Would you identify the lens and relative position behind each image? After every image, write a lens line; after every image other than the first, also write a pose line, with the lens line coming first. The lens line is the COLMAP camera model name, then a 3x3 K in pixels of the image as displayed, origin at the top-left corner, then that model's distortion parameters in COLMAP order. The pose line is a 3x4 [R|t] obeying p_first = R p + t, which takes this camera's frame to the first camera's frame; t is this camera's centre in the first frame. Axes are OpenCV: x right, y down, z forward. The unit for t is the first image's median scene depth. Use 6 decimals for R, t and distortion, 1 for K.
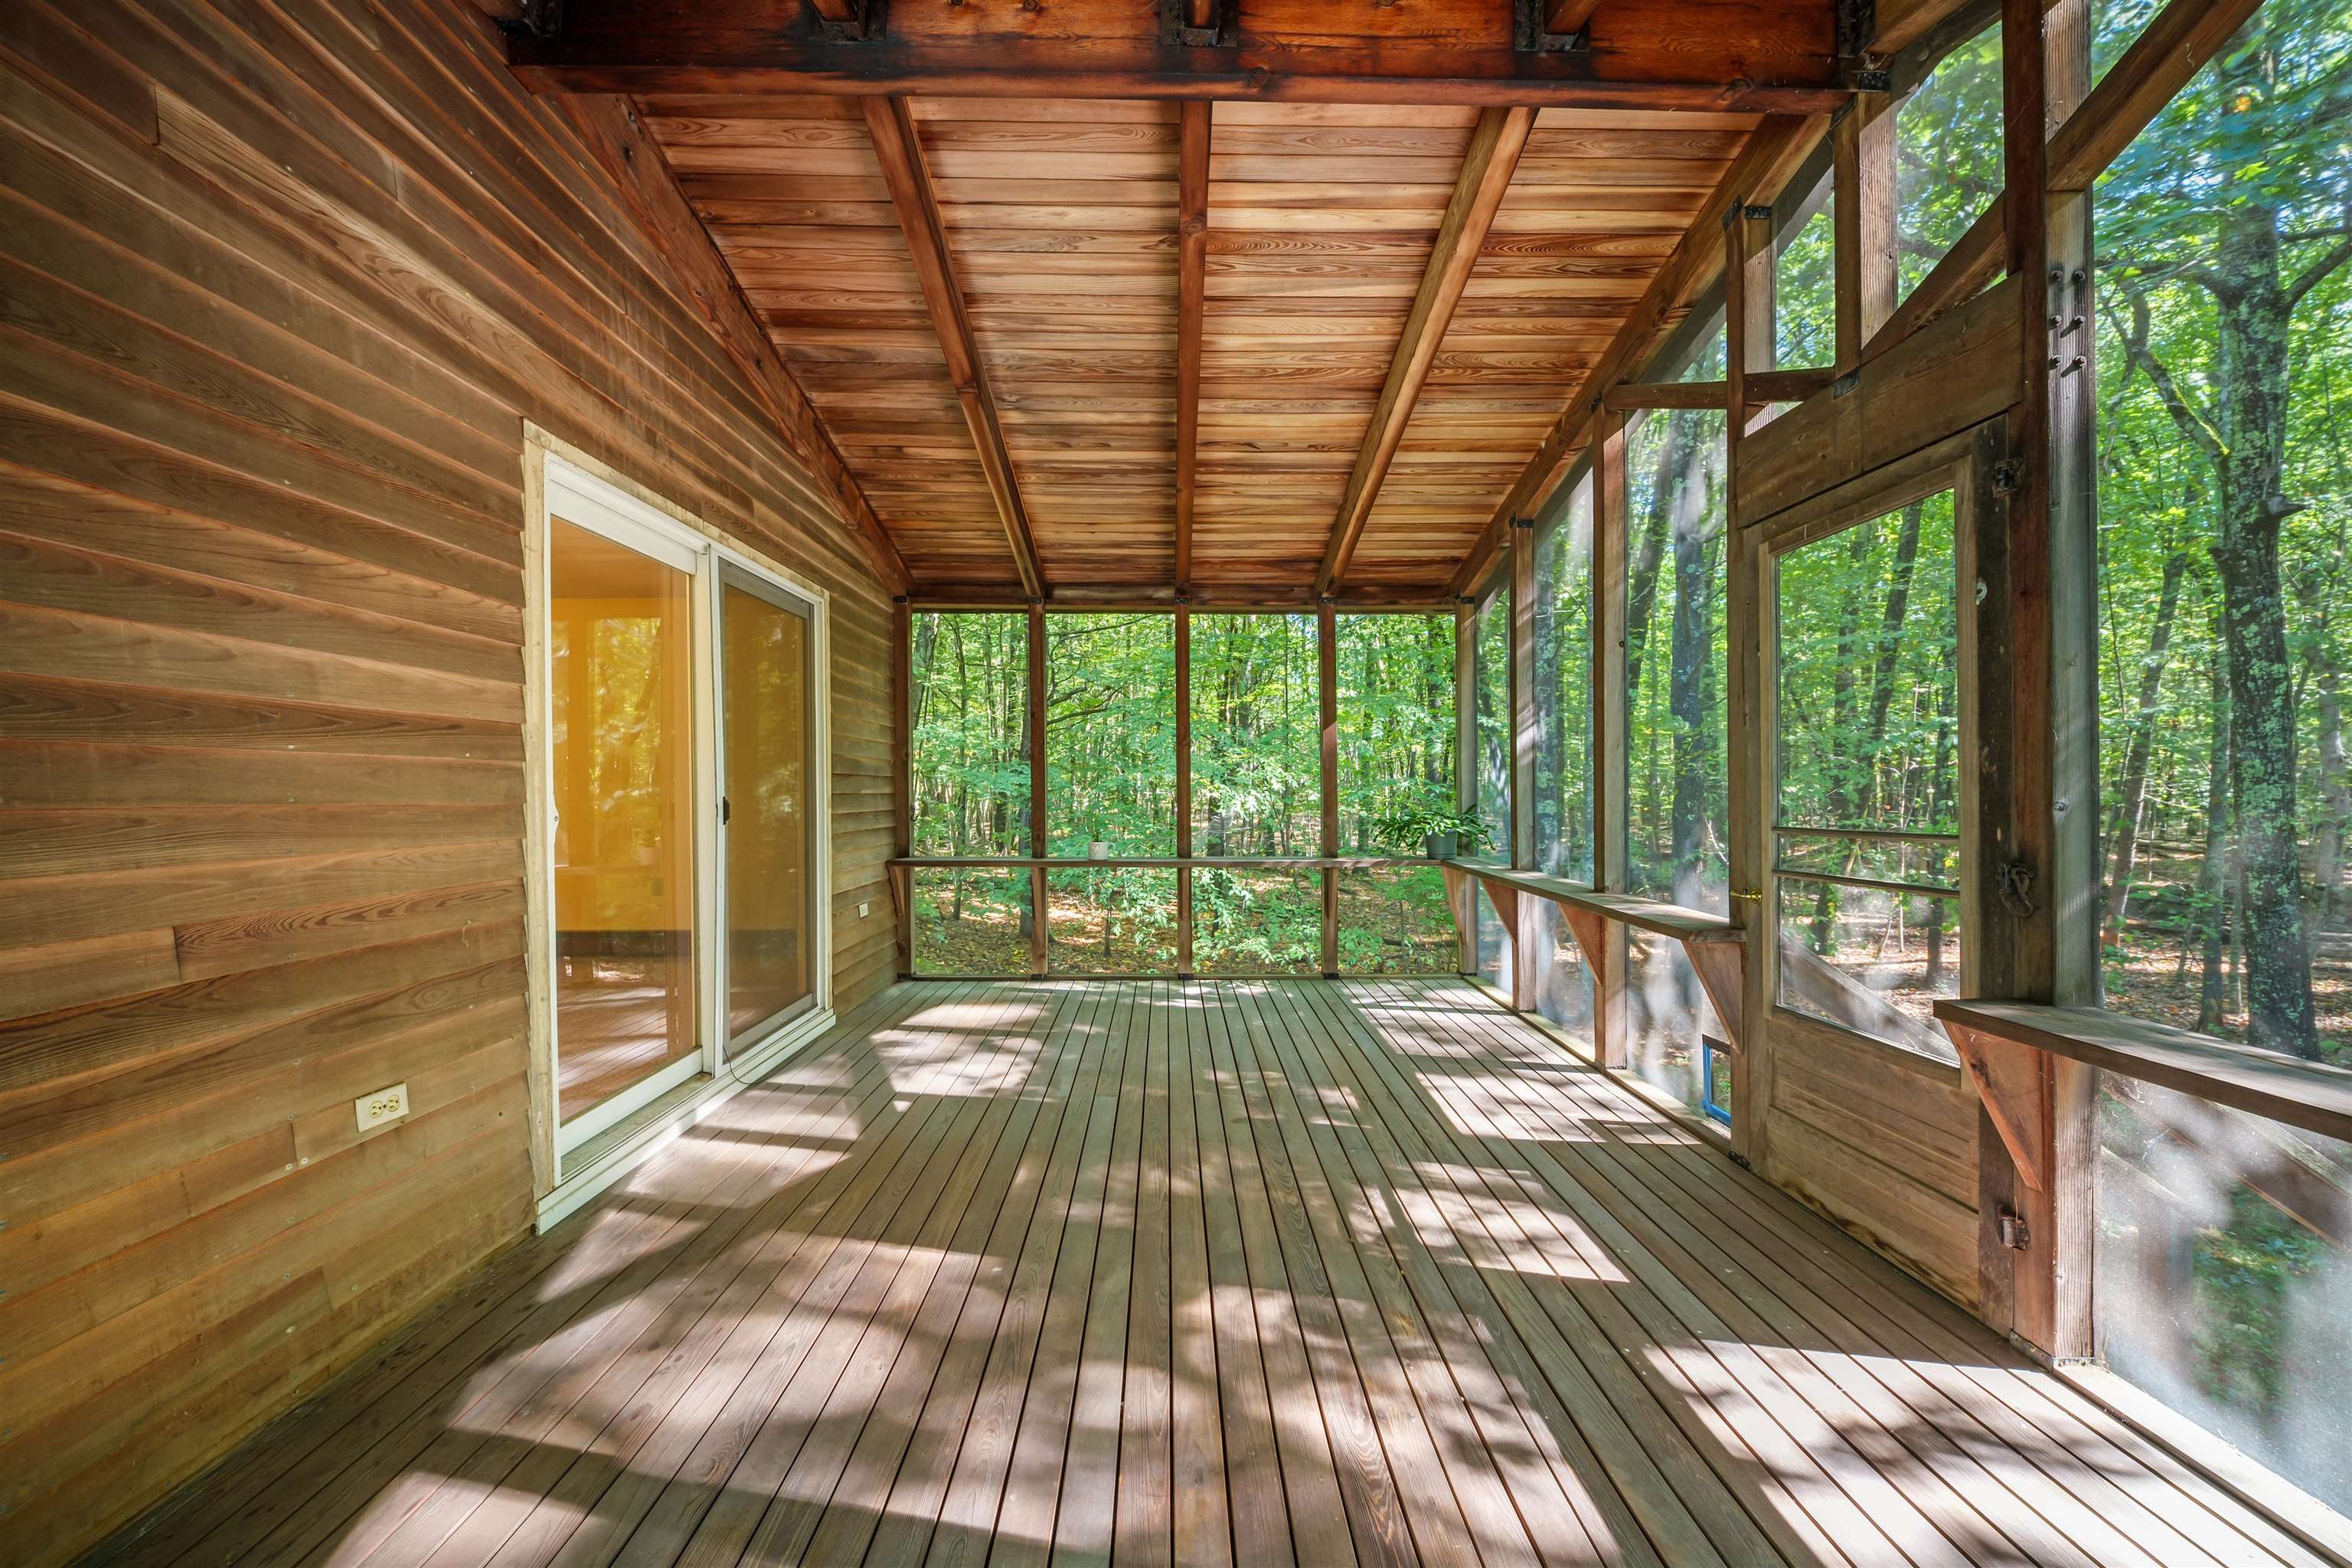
lens RADIAL K [[837.9, 0, 1181.0], [0, 837.9, 782.9], [0, 0, 1]] dist [-0.006308, -0.001104]
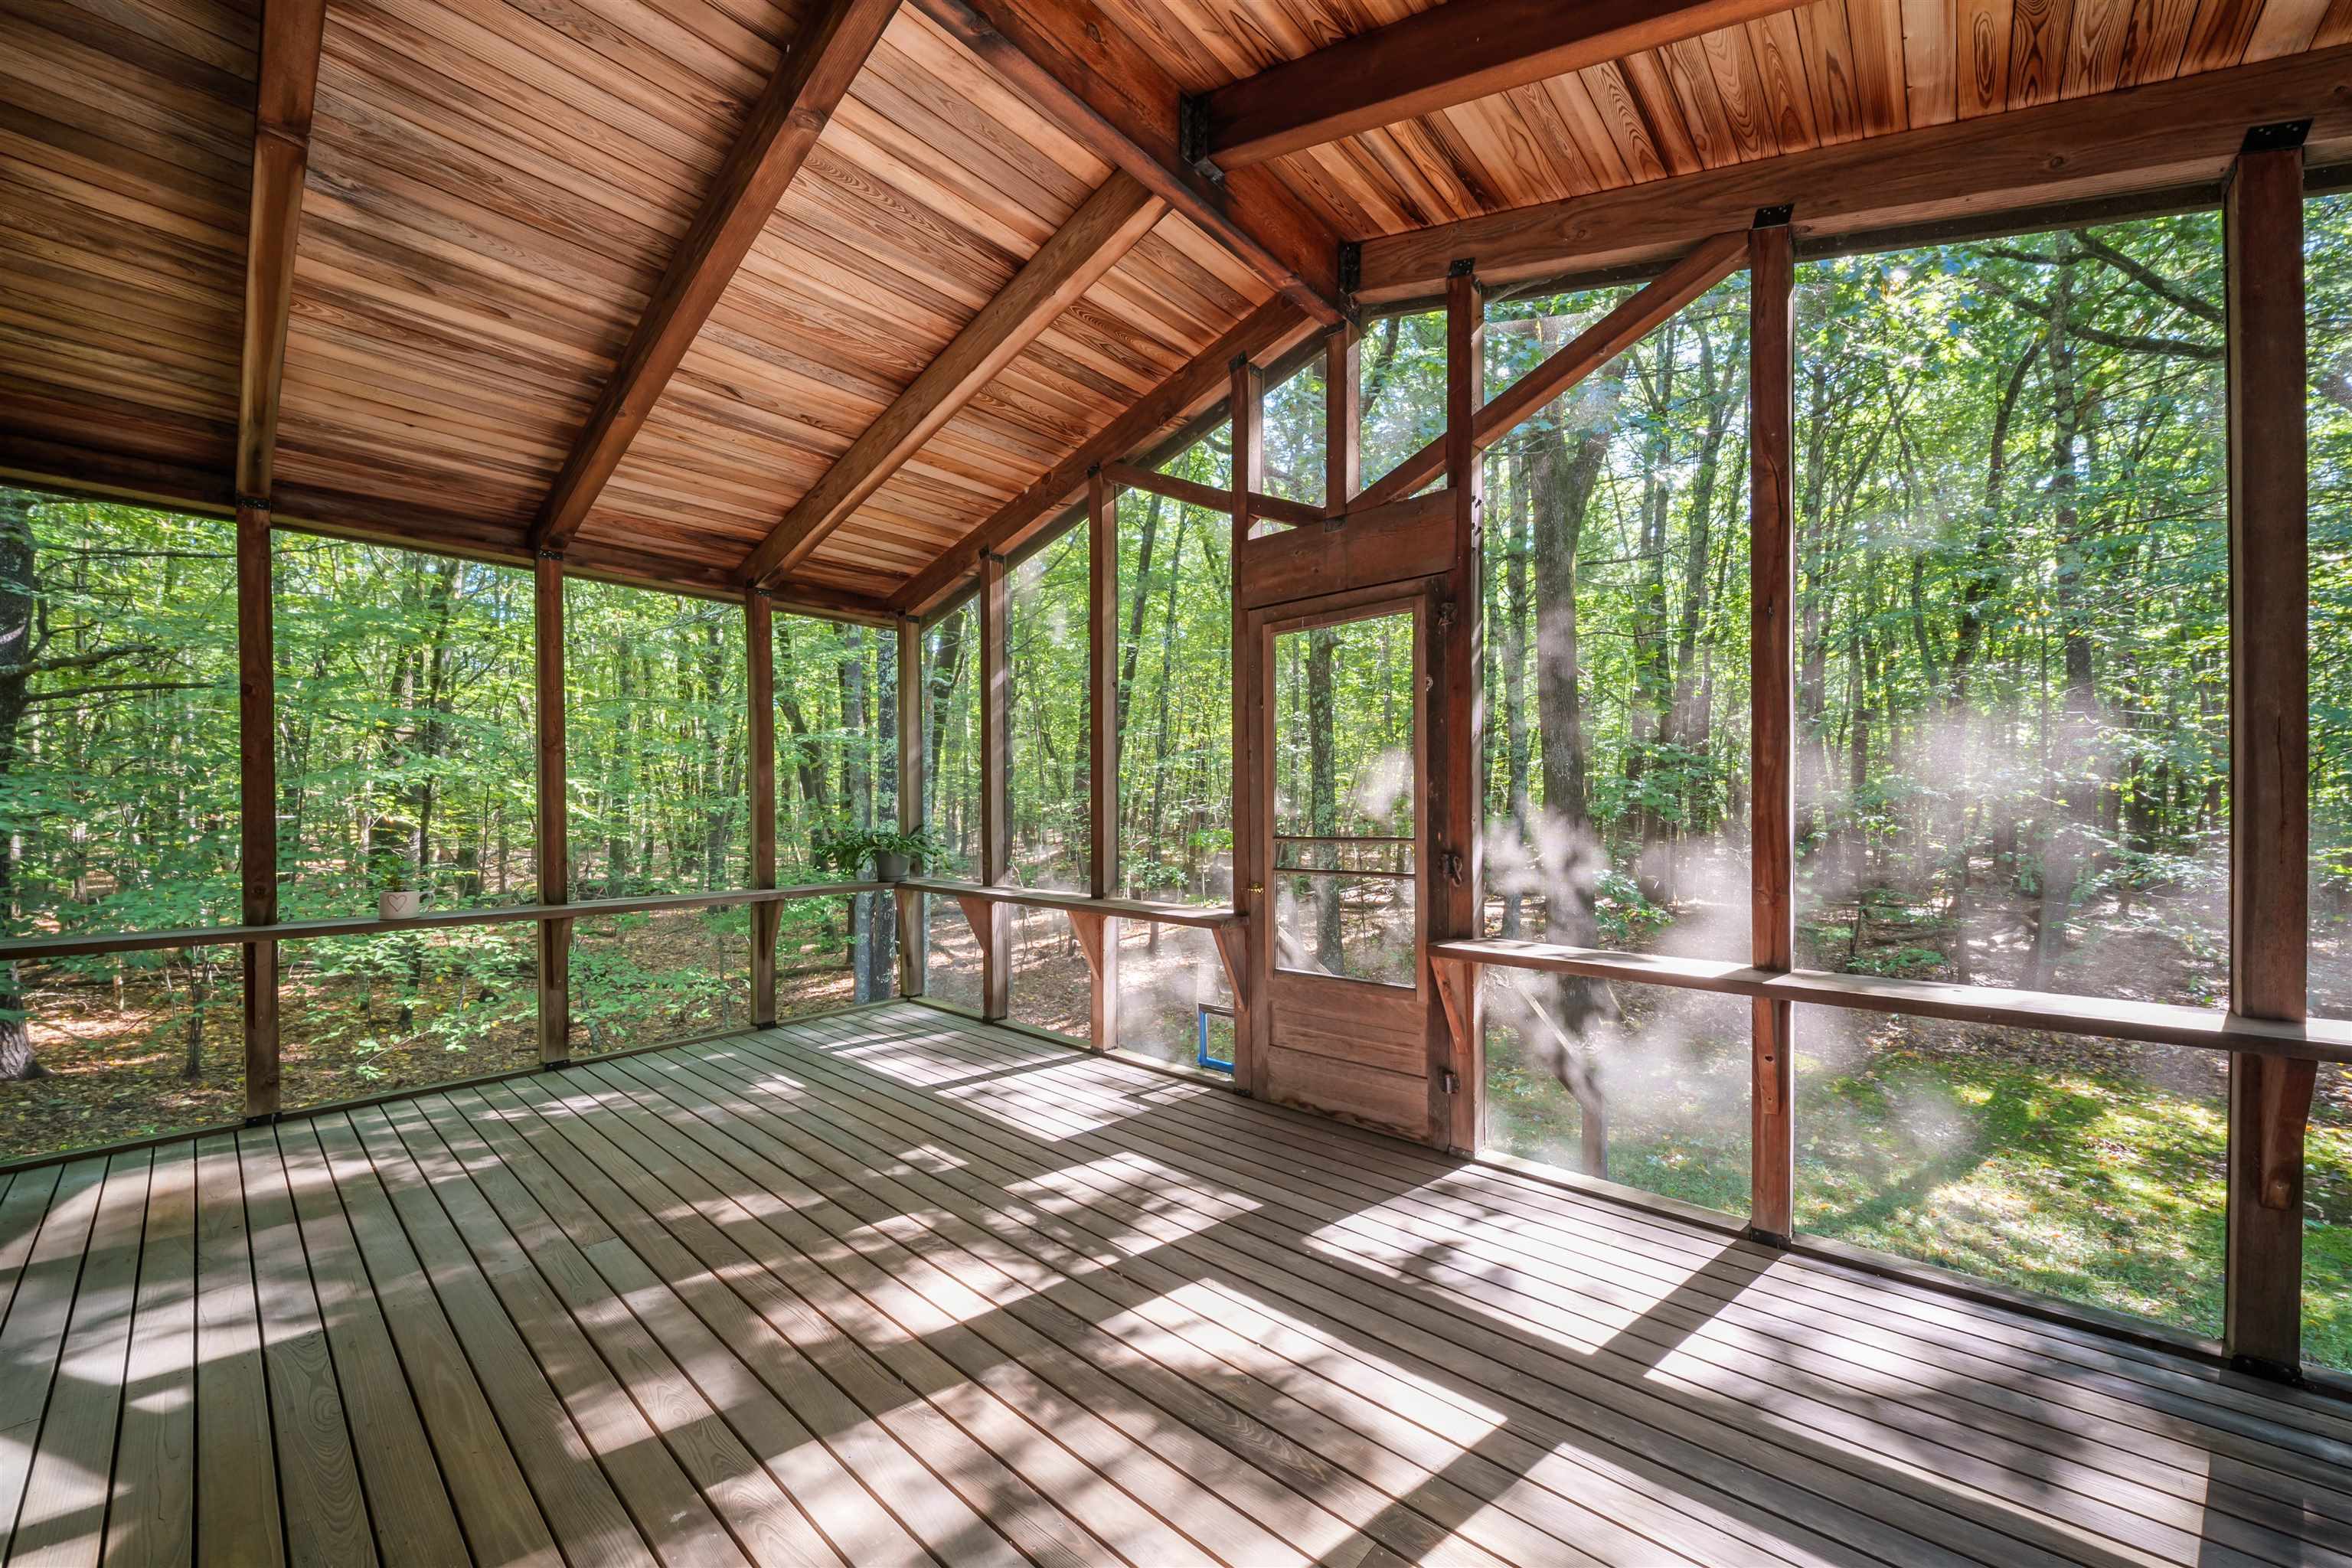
lens RADIAL K [[837.9, 0, 1175.1], [0, 837.9, 802.3], [0, 0, 1]] dist [-0.006308, -0.001104]
pose [[0.669318, 0.000222, 0.742976, -0.325891], [-0.001833, 0.999997, 0.001353, -0.003431], [-0.742974, -0.002267, 0.669317, 0.179235]]
